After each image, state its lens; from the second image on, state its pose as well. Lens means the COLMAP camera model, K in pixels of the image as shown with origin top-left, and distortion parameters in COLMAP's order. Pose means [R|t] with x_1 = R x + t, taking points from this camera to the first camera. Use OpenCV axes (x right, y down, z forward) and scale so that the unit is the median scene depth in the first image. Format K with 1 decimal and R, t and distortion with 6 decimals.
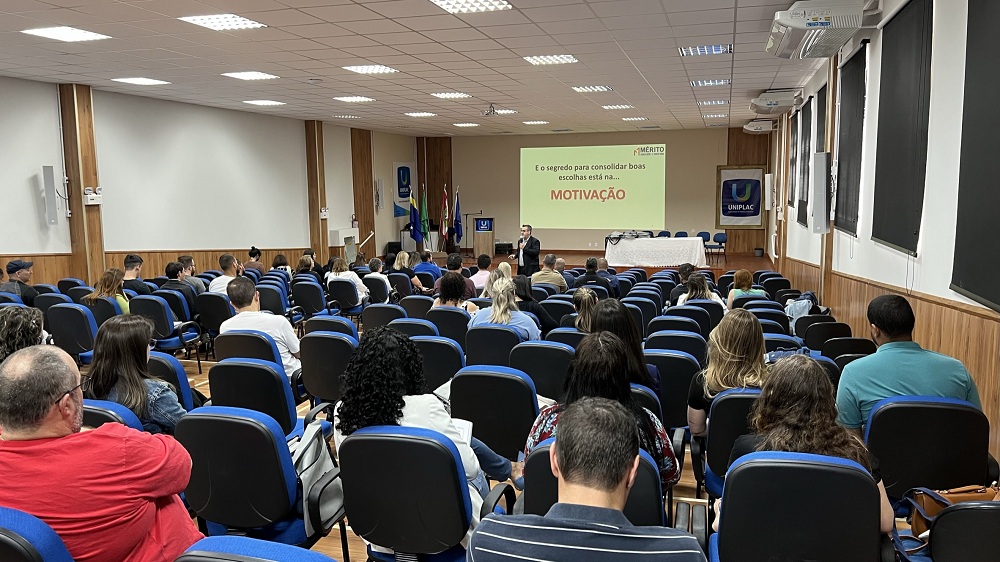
lens RADIAL K [[733.6, 0, 499.5], [0, 733.6, 282.6], [0, 0, 1]] dist [0.041507, -0.012122]
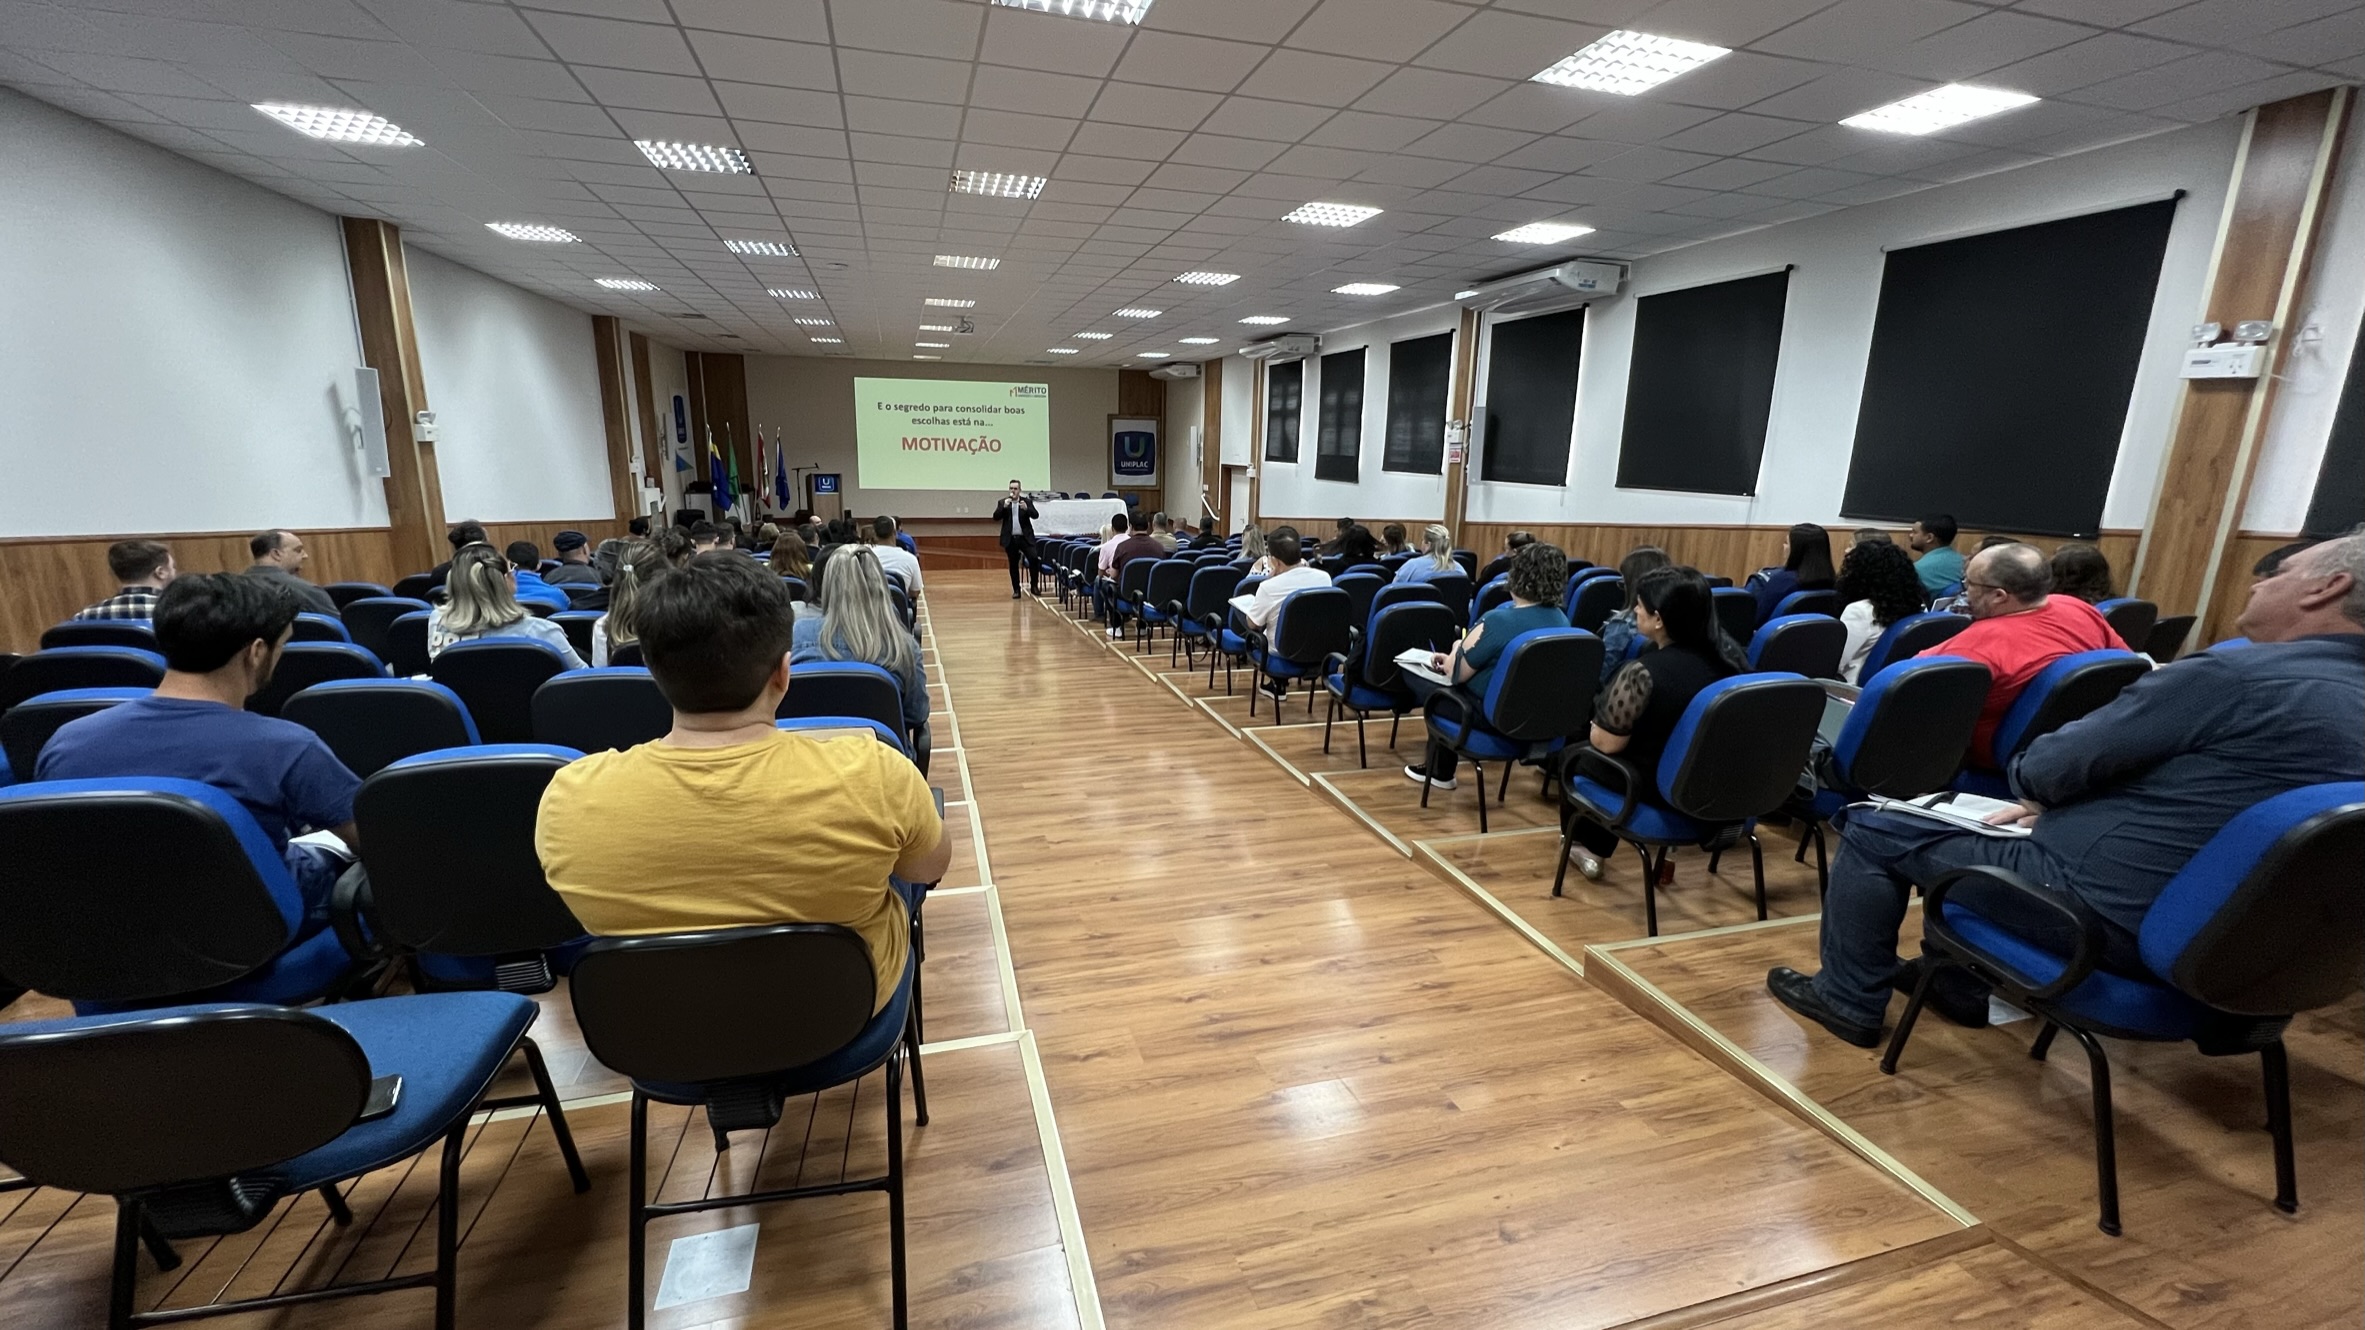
lens RADIAL K [[930.1, 0, 1176.6], [0, 930.1, 666.9], [0, 0, 1]] dist [-0.003737, -0.000322]
pose [[0.834719, -0.104392, 0.540690, -0.249156], [0.044640, 0.991463, 0.122508, 0.003201], [-0.548863, -0.078123, 0.832254, 0.036747]]
